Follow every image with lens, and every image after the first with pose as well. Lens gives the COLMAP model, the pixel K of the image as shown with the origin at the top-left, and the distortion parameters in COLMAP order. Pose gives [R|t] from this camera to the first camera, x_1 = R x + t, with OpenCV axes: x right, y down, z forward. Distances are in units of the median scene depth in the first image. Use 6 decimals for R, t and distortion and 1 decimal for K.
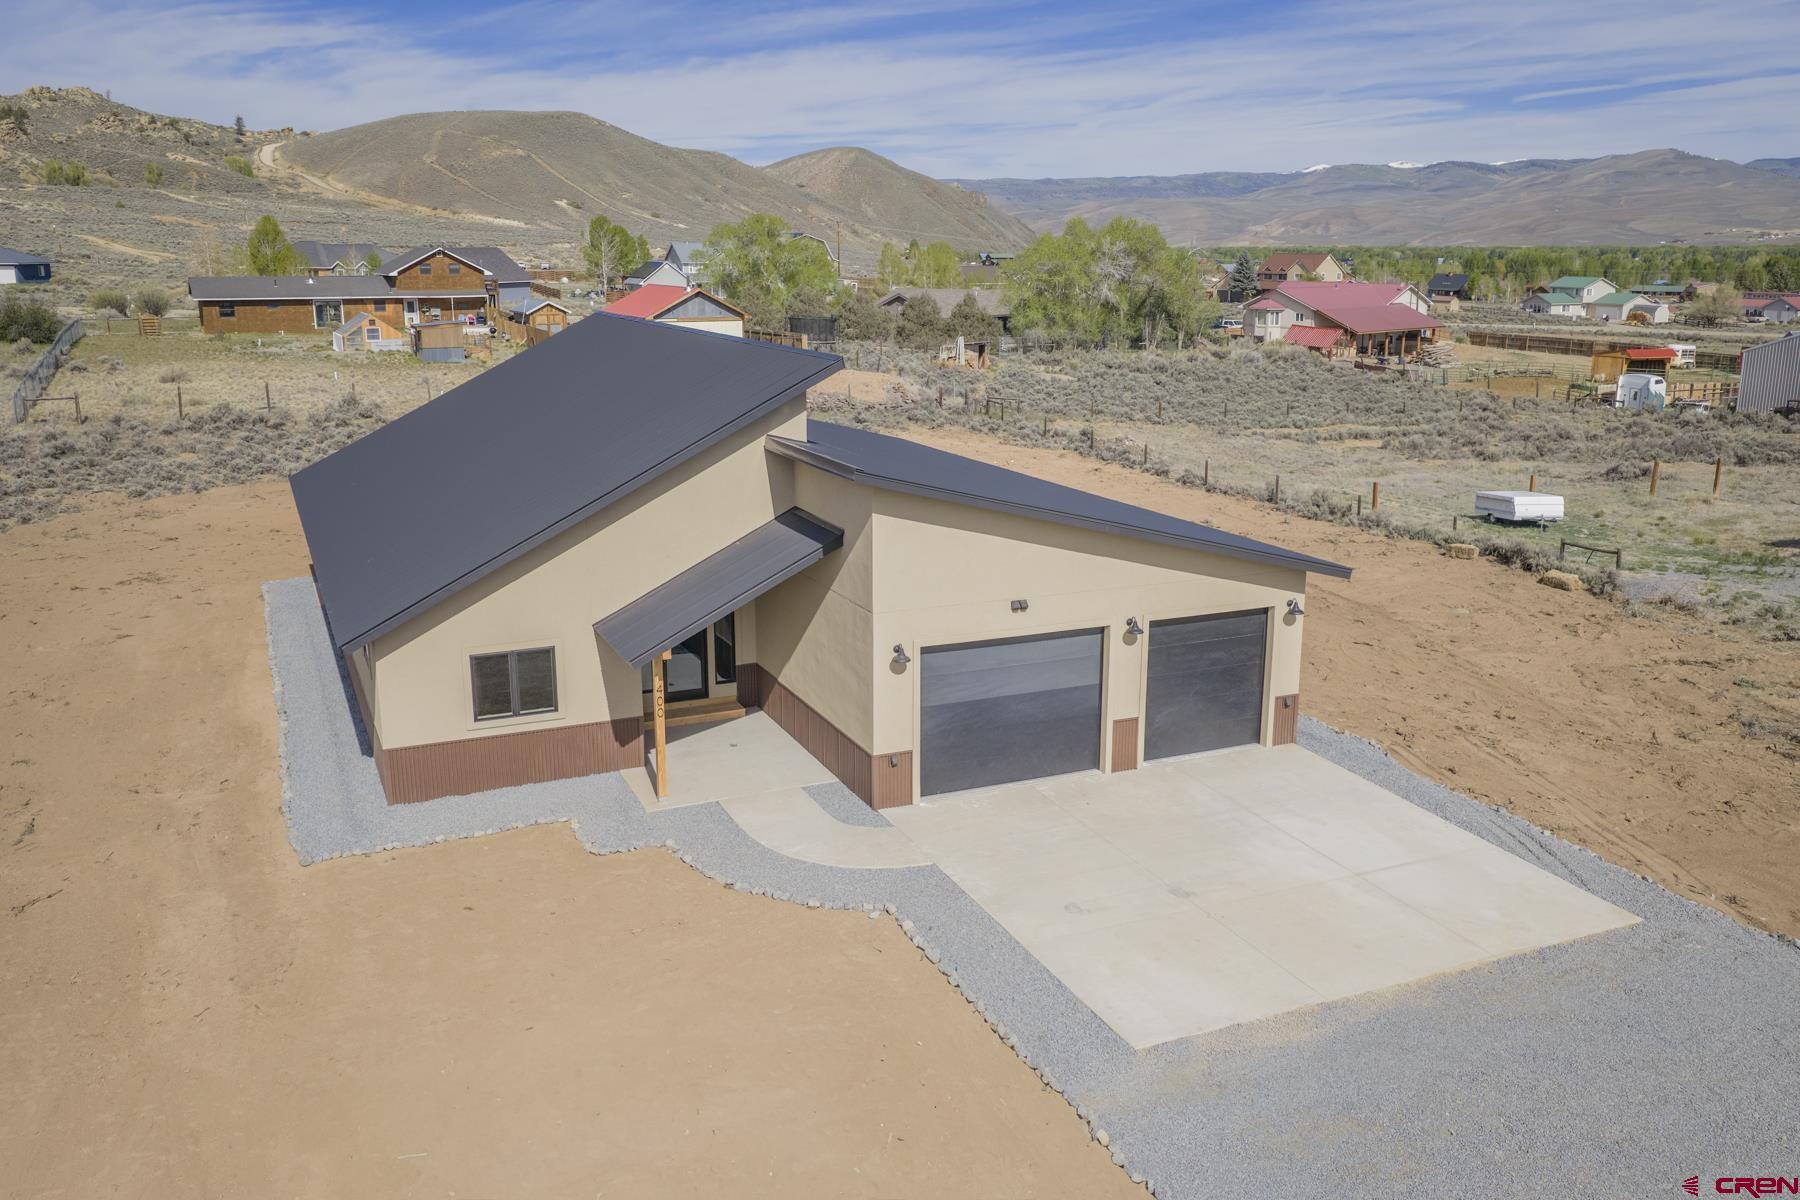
lens RADIAL K [[1482.7, 0, 907.7], [0, 1482.7, 599.1], [0, 0, 1]] dist [0.015330, -0.026786]
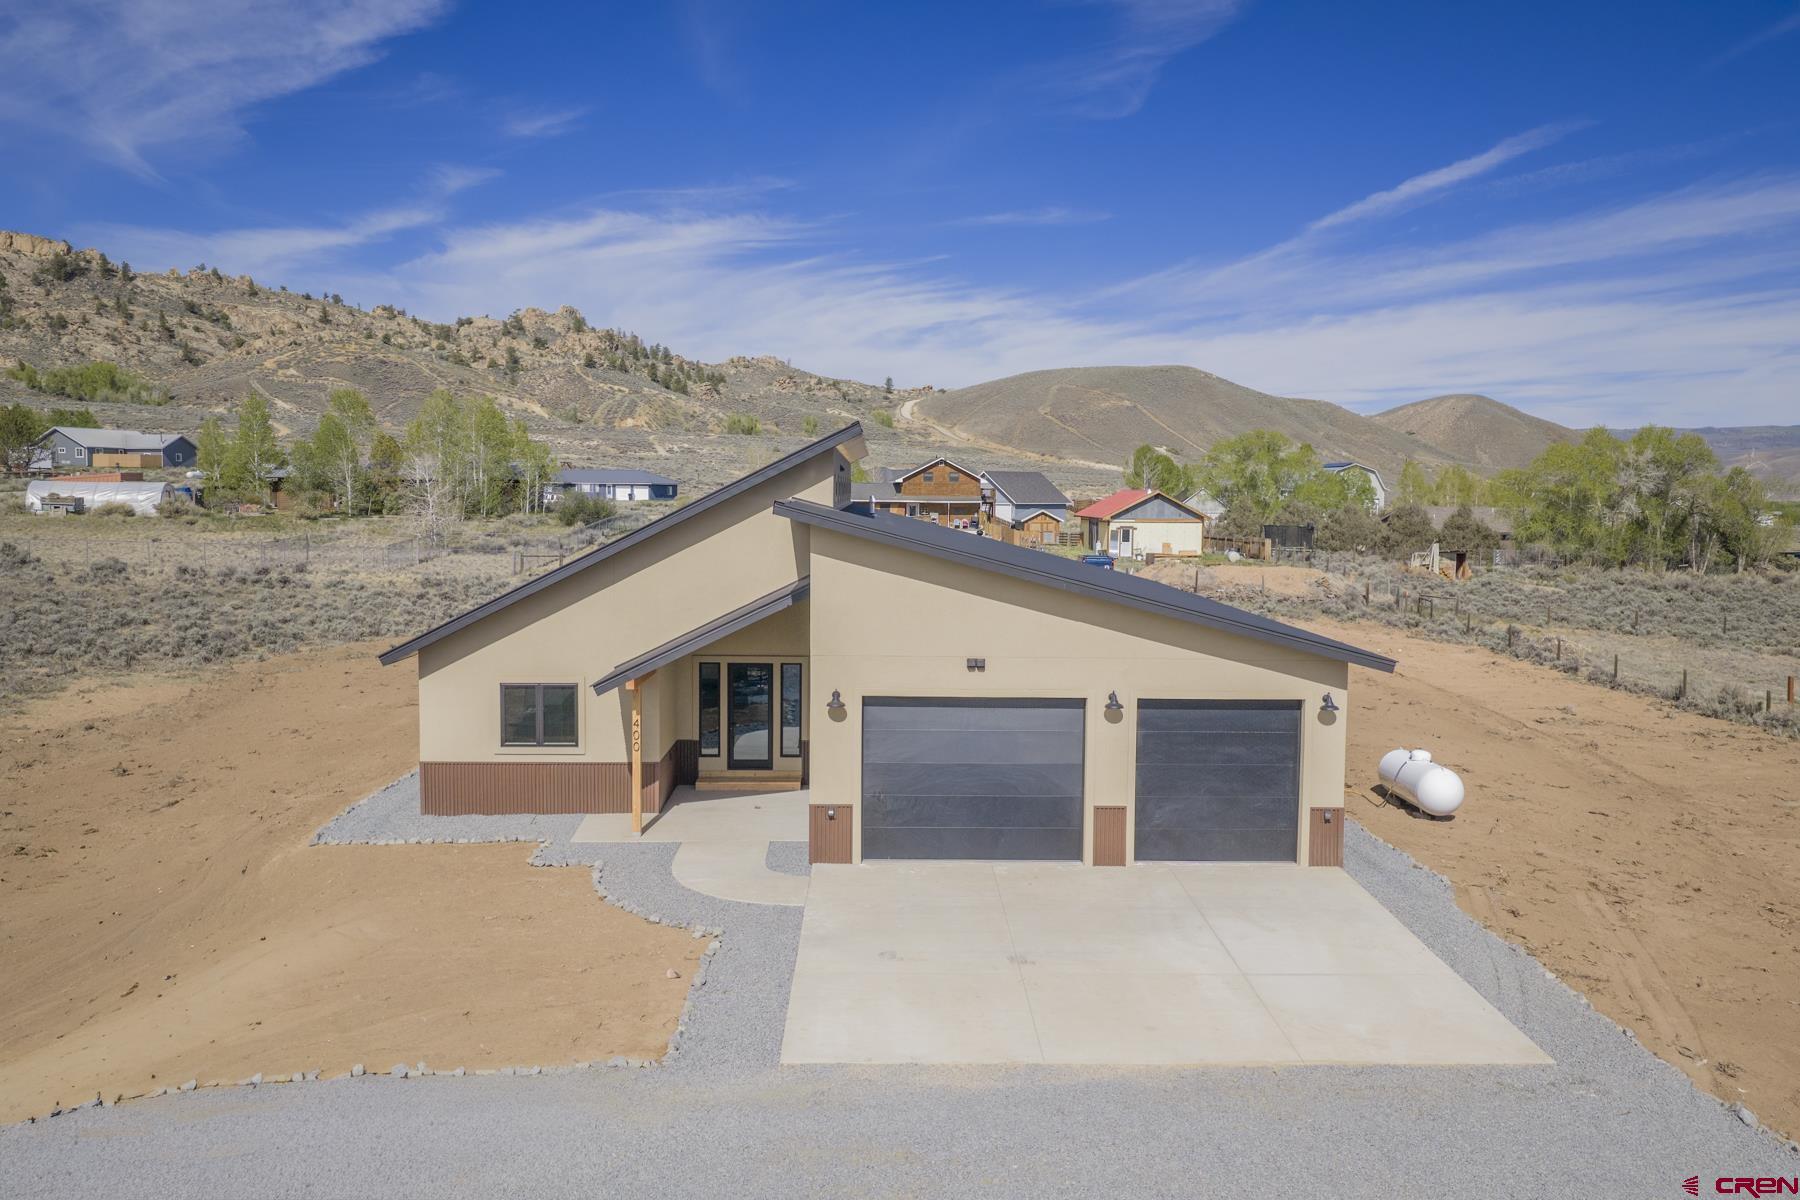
lens RADIAL K [[1482.7, 0, 907.7], [0, 1482.7, 599.1], [0, 0, 1]] dist [0.015330, -0.026786]
pose [[0.920416, 0.035967, -0.389283, 0.087605], [-0.098933, 0.984776, -0.142931, 0.022448], [0.378216, 0.170069, 0.909961, 0.023787]]
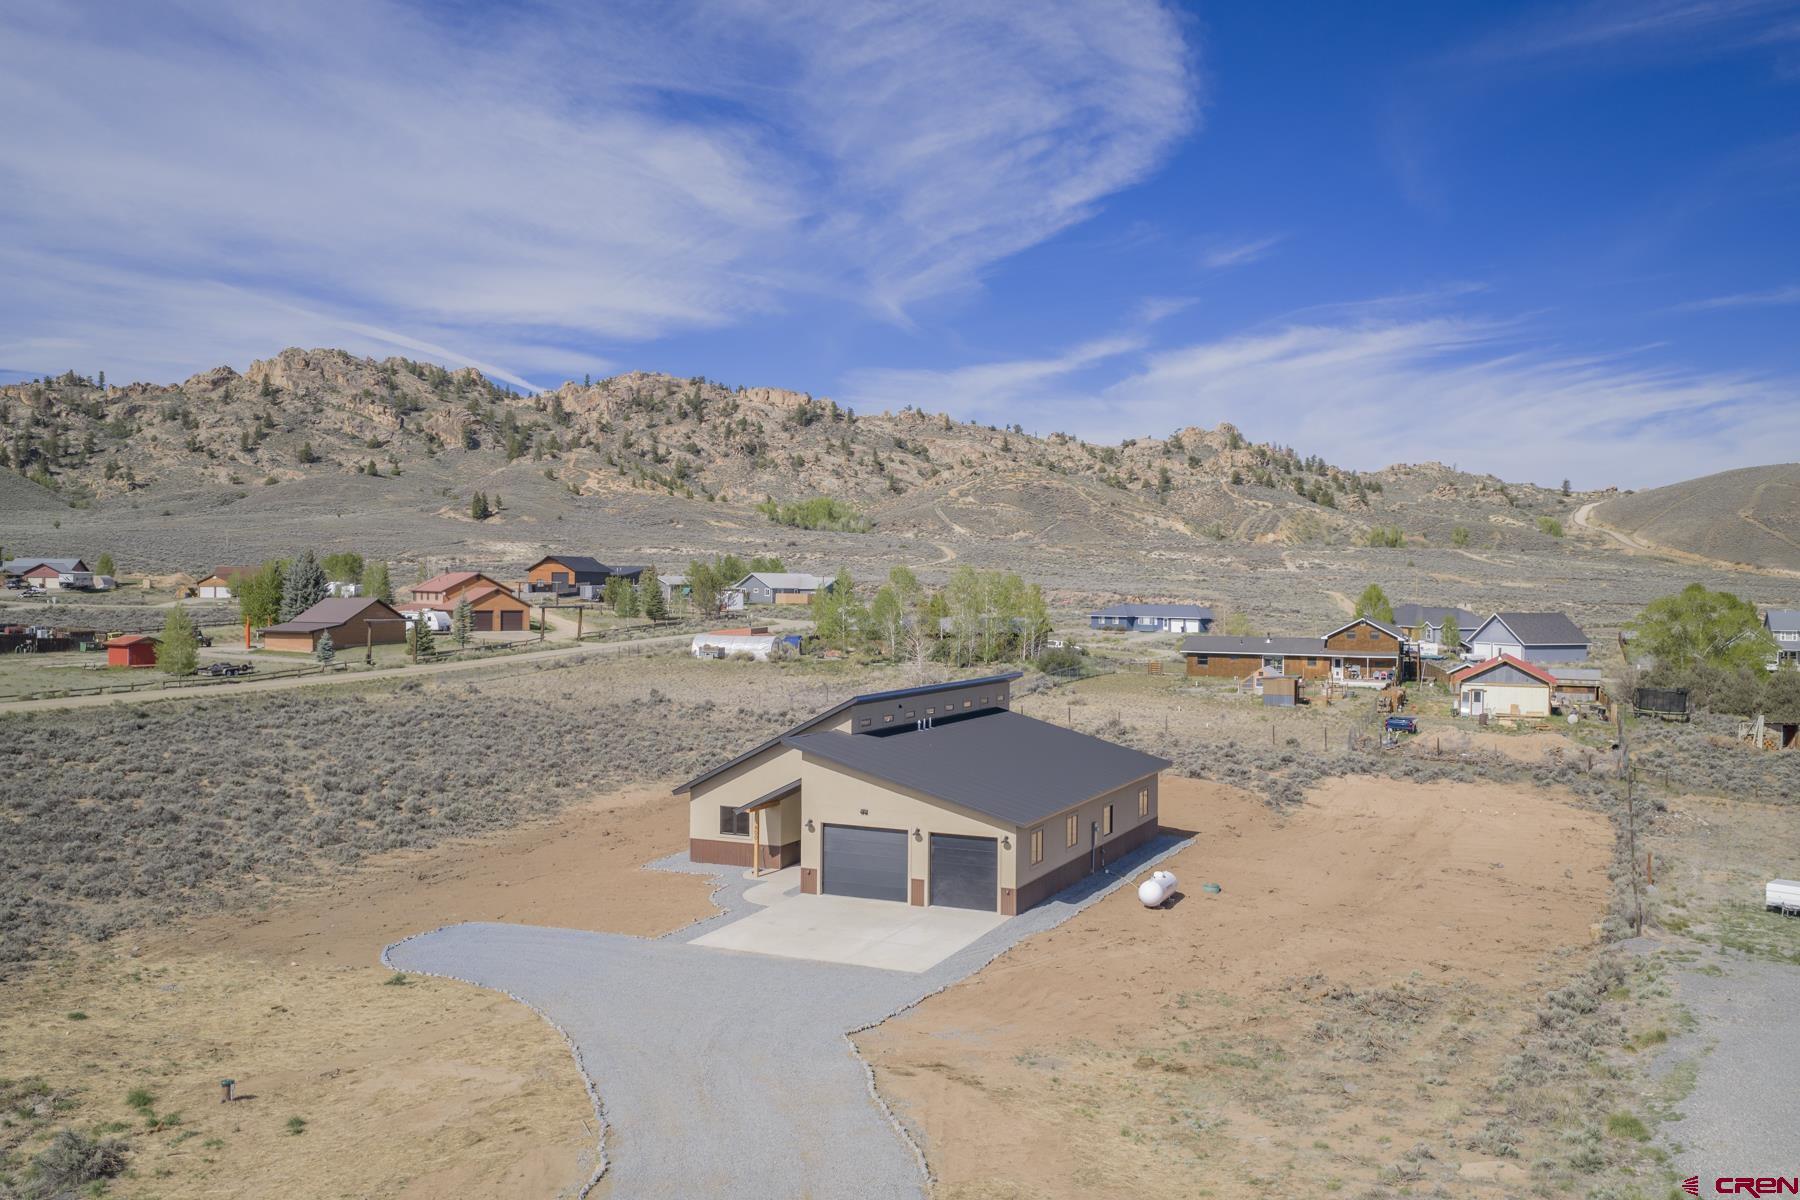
lens RADIAL K [[1482.7, 0, 907.7], [0, 1482.7, 599.1], [0, 0, 1]] dist [0.015330, -0.026786]
pose [[0.656983, 0.011184, -0.753823, 0.384798], [-0.182865, 0.972395, -0.144946, 0.000899], [0.731392, 0.233074, 0.640891, -0.094960]]
